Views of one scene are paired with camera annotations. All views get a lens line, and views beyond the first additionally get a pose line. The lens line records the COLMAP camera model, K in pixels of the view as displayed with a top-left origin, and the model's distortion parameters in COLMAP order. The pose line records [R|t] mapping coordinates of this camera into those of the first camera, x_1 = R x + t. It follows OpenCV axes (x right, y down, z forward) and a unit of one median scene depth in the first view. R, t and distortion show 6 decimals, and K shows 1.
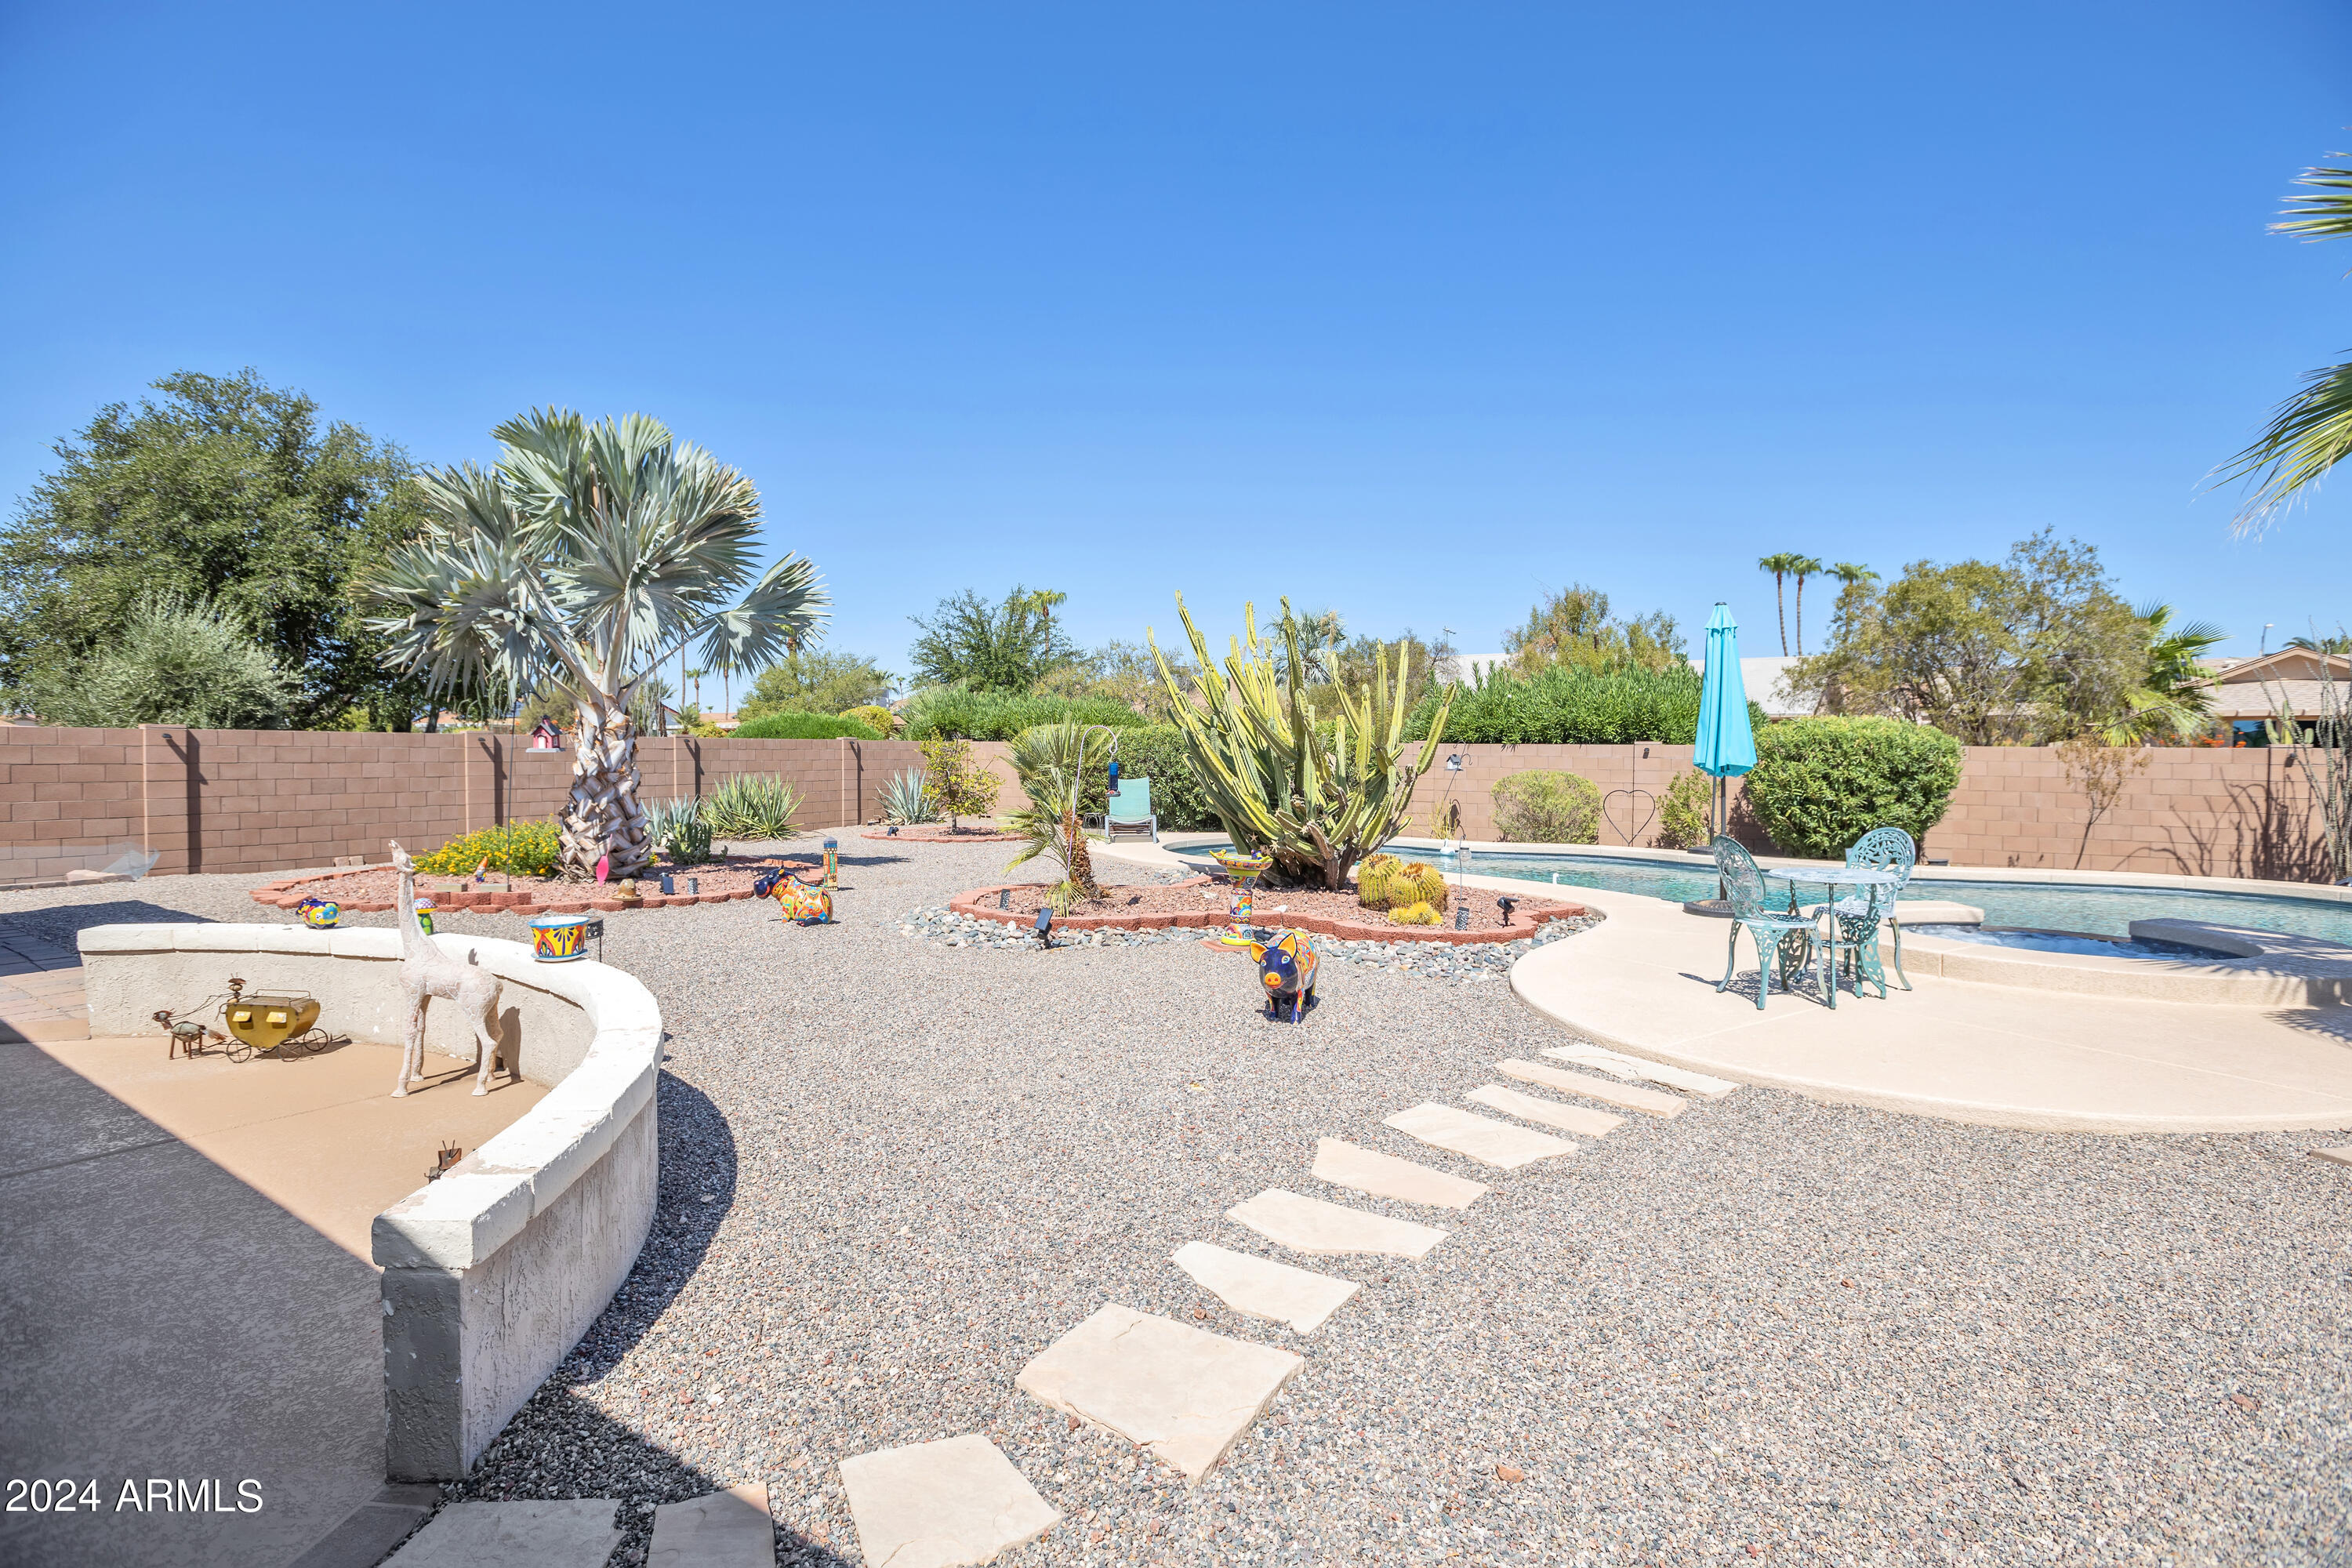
lens RADIAL K [[1098.9, 0, 1168.0], [0, 1098.9, 765.1], [0, 0, 1]] dist [-0.053382, 0.013757]
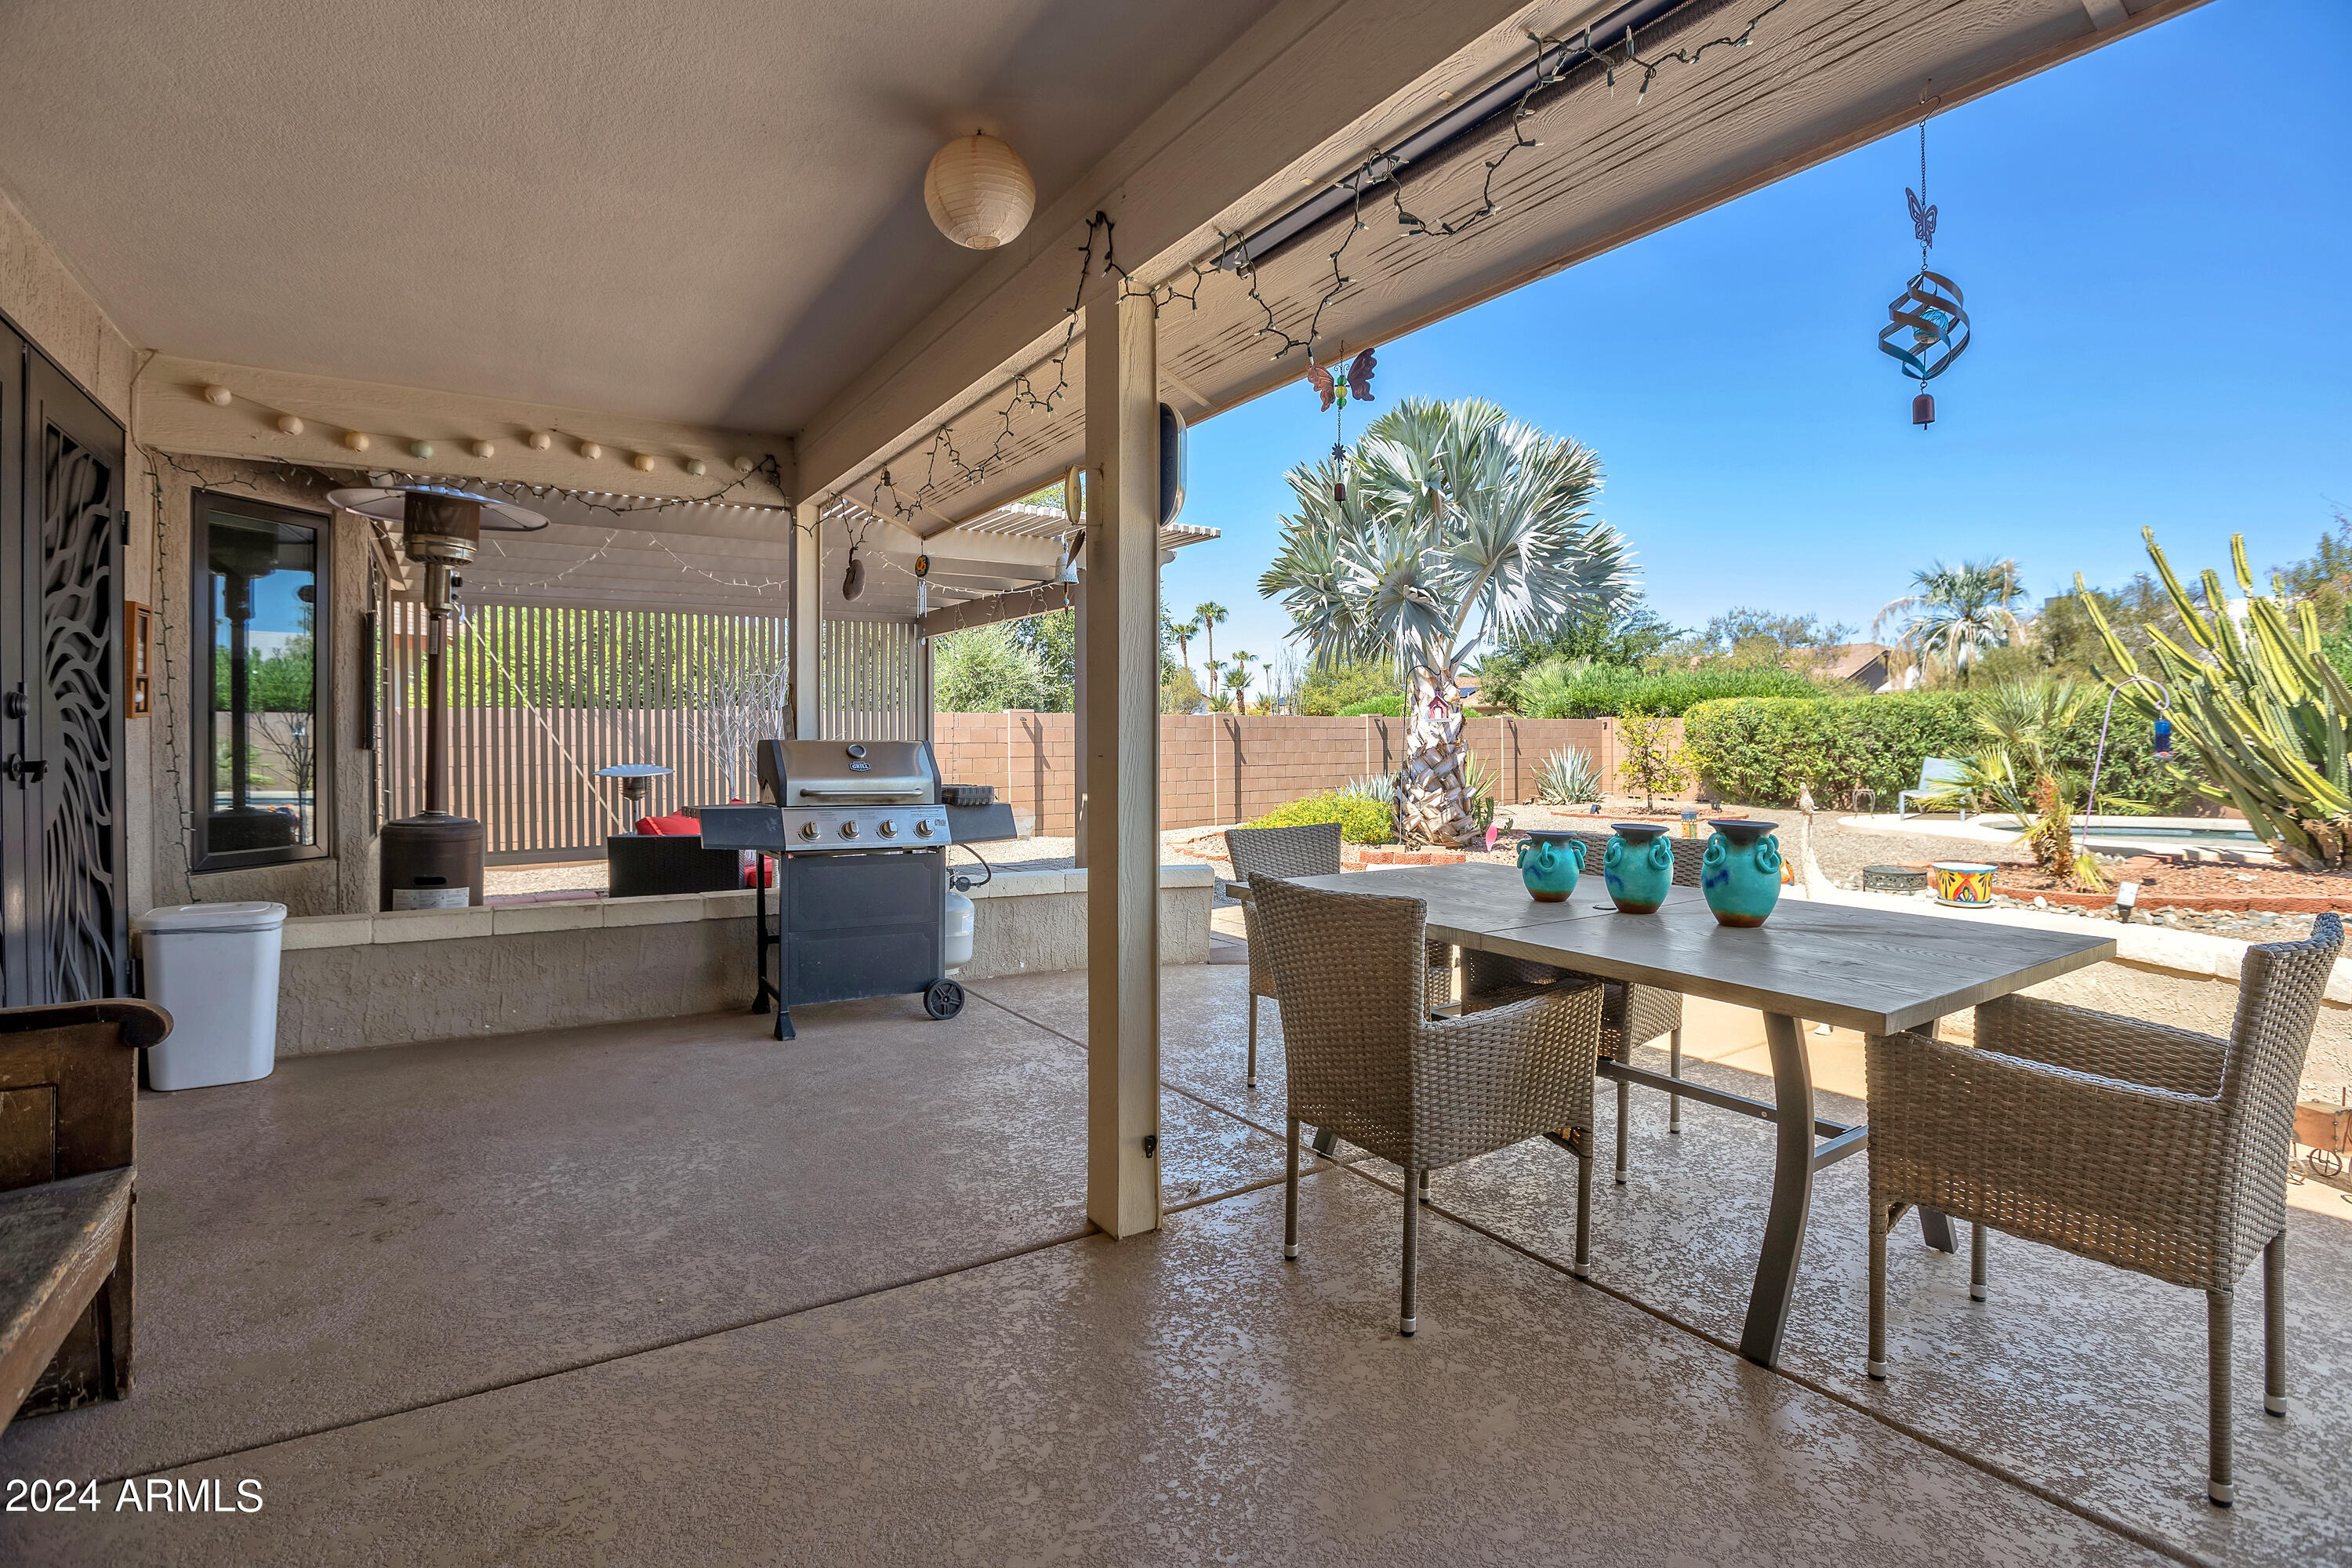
lens RADIAL K [[1098.9, 0, 1168.0], [0, 1098.9, 765.1], [0, 0, 1]] dist [-0.053382, 0.013757]
pose [[0.911382, -0.003667, -0.411544, -0.251754], [0.008612, 0.999911, 0.010161, 0.010150], [0.411470, -0.012805, 0.911333, -0.053646]]
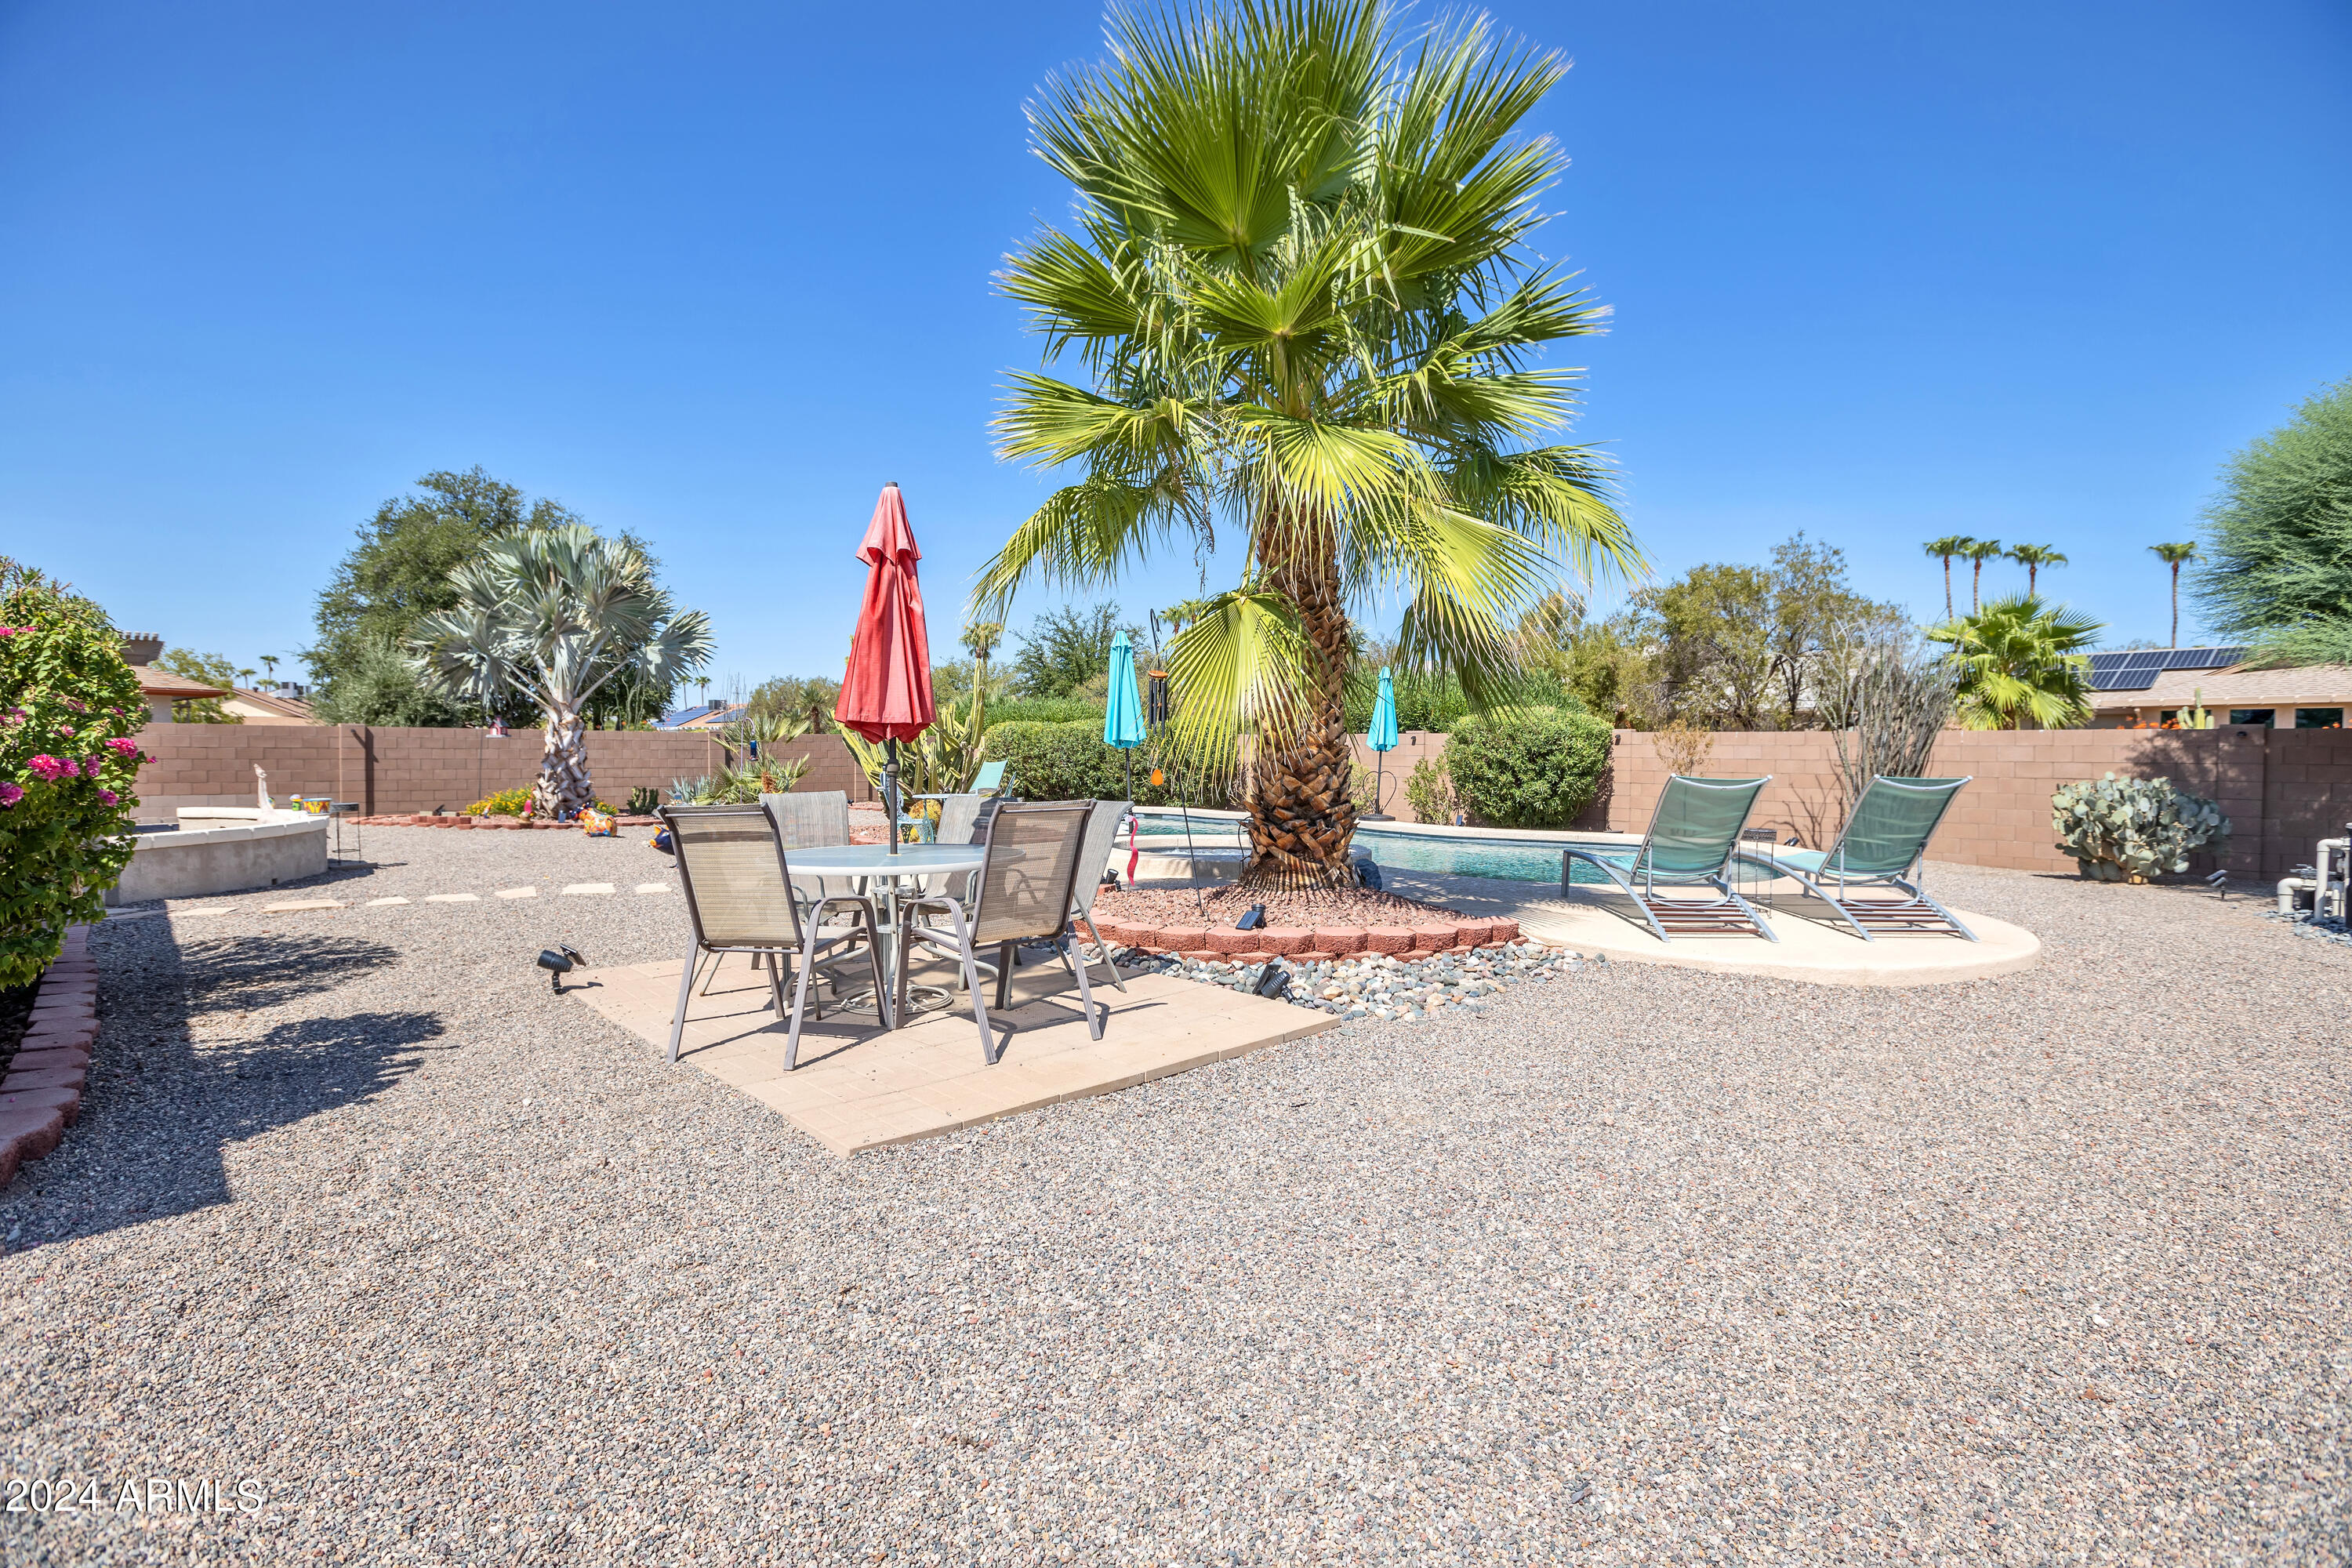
lens RADIAL K [[1098.9, 0, 1168.0], [0, 1098.9, 765.1], [0, 0, 1]] dist [-0.053382, 0.013757]
pose [[0.974536, 0.001558, -0.224224, 0.537688], [-0.001809, 0.999998, -0.000915, 0.020394], [0.224222, 0.001297, 0.974537, -0.260512]]
